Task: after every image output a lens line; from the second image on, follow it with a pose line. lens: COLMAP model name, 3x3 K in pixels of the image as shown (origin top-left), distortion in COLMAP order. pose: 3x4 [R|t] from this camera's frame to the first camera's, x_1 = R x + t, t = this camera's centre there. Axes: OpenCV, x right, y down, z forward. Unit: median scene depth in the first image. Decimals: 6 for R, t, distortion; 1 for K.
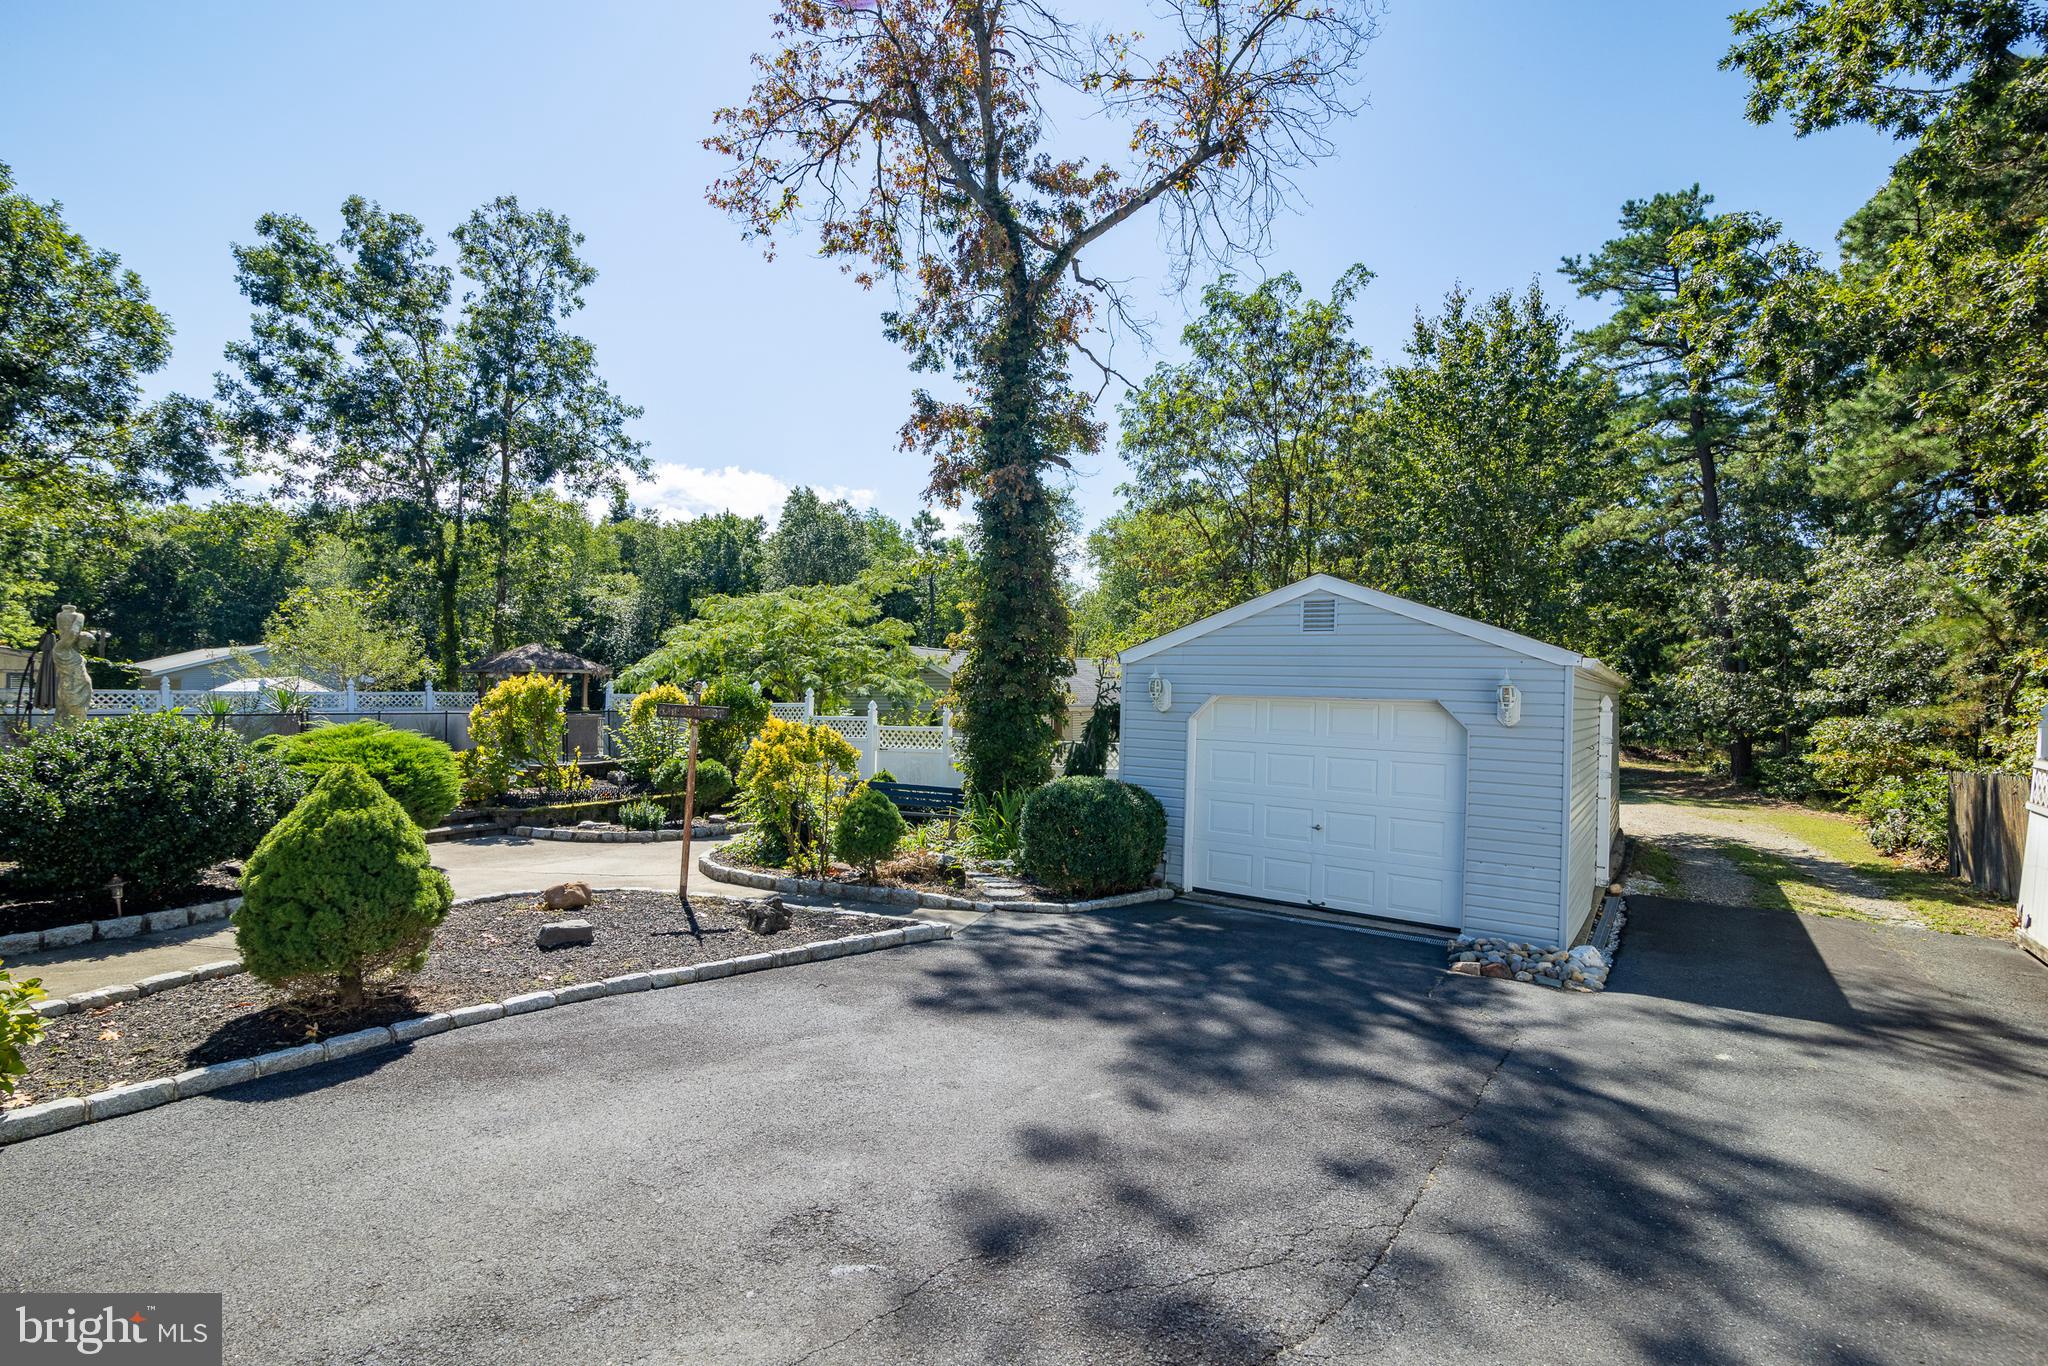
lens RADIAL K [[973.5, 0, 1024.0], [0, 973.5, 683.0], [0, 0, 1]] dist [-0.001420, -0.000232]
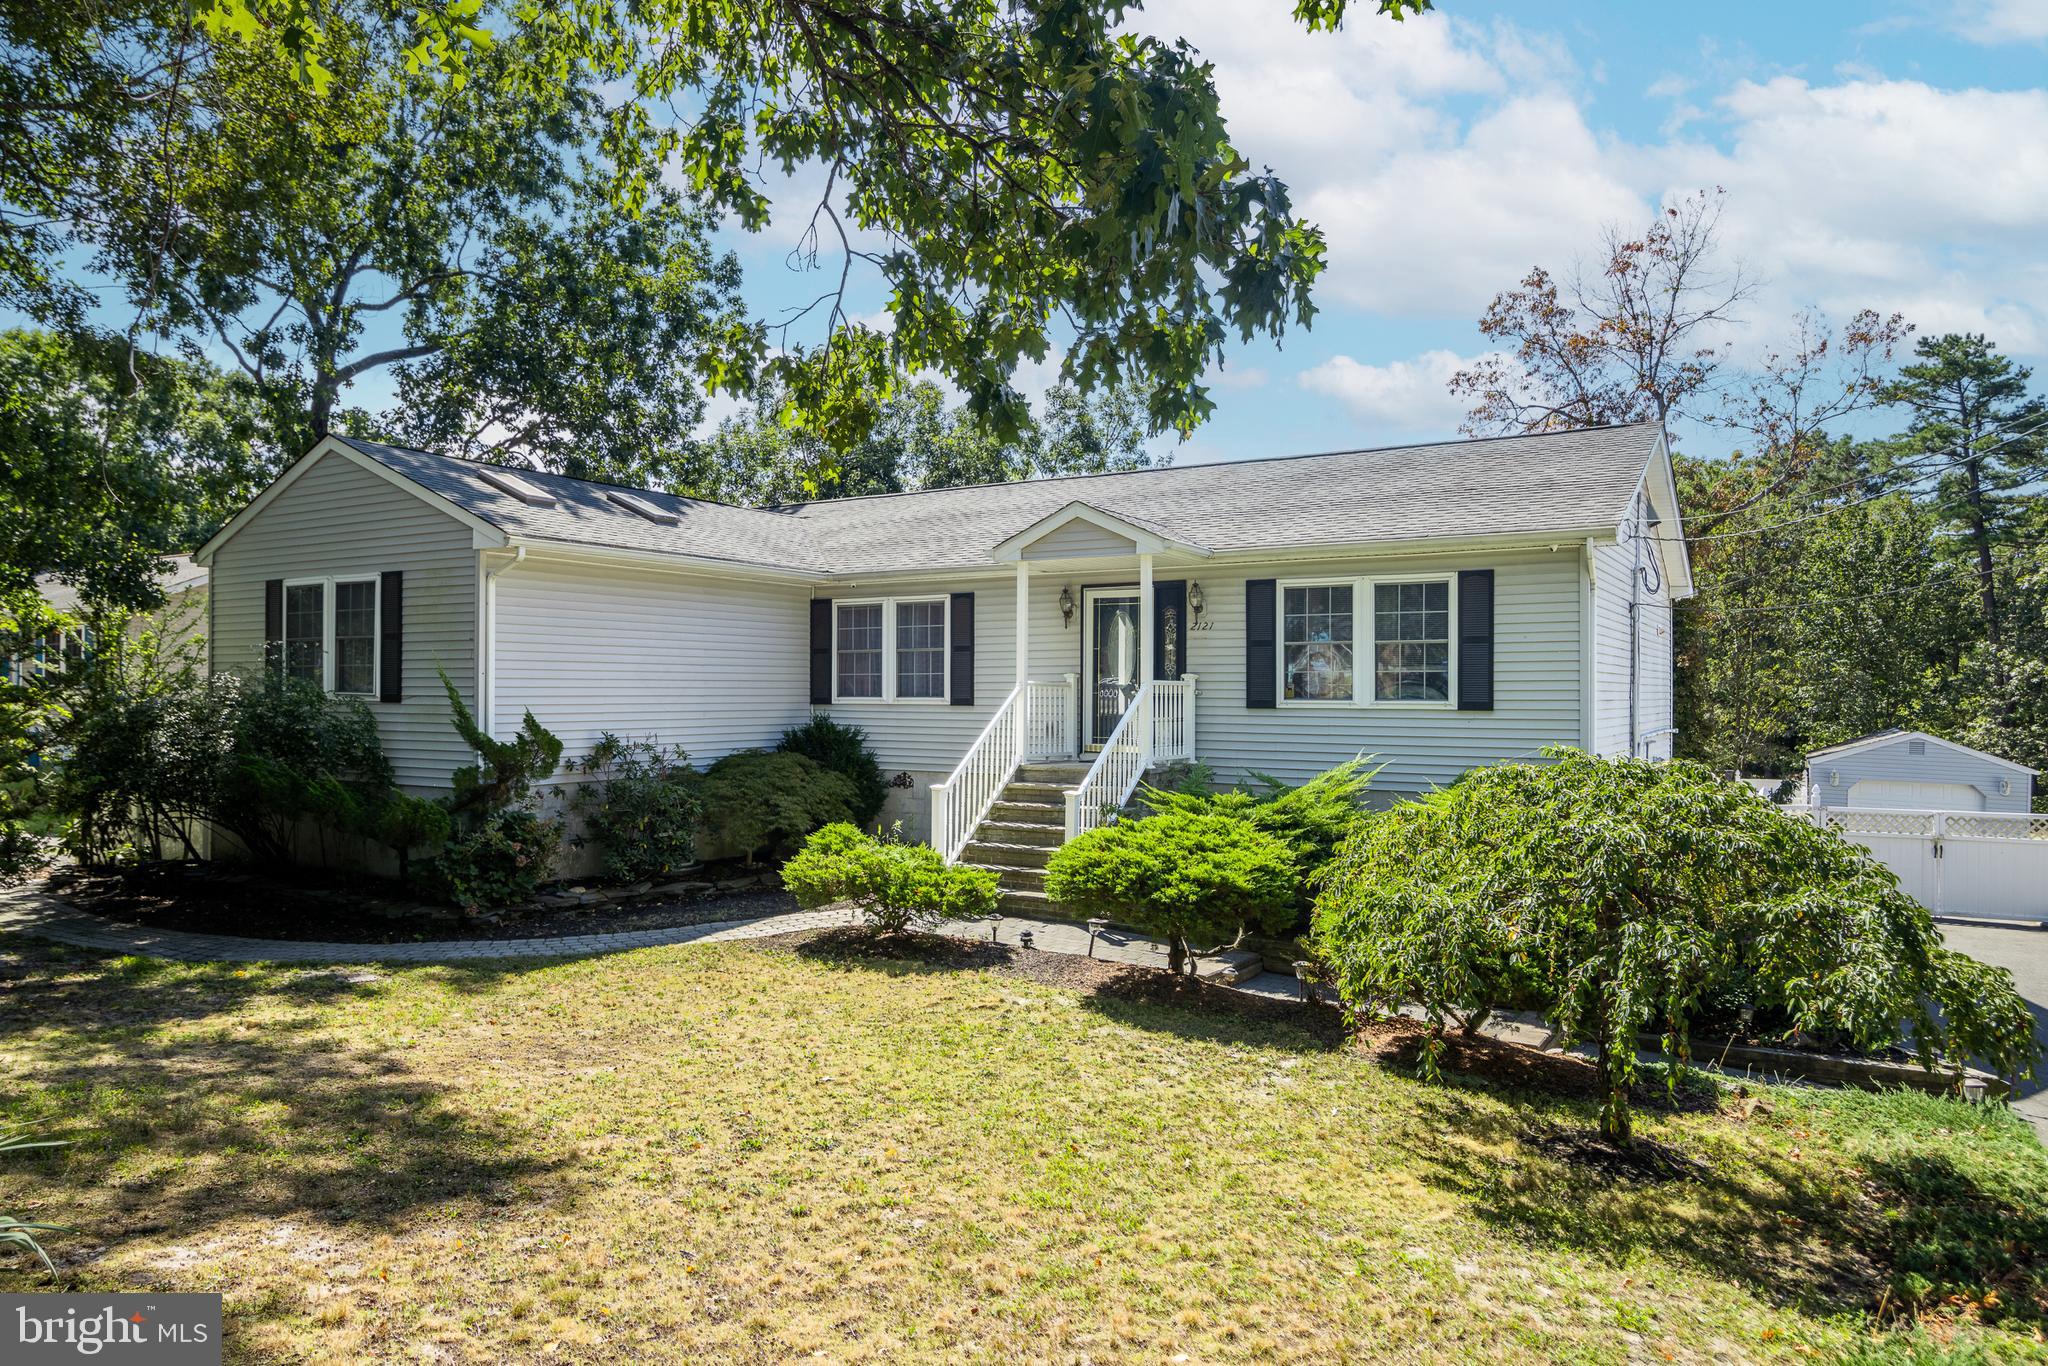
lens RADIAL K [[1360.3, 0, 1024.0], [0, 1360.3, 683.0], [0, 0, 1]] dist [0.000394, -0.000041]
pose [[0.996461, 0.001263, 0.084044, -0.774289], [-0.001555, 0.999993, 0.003413, -0.083382], [-0.084039, -0.003532, 0.996456, -0.723616]]
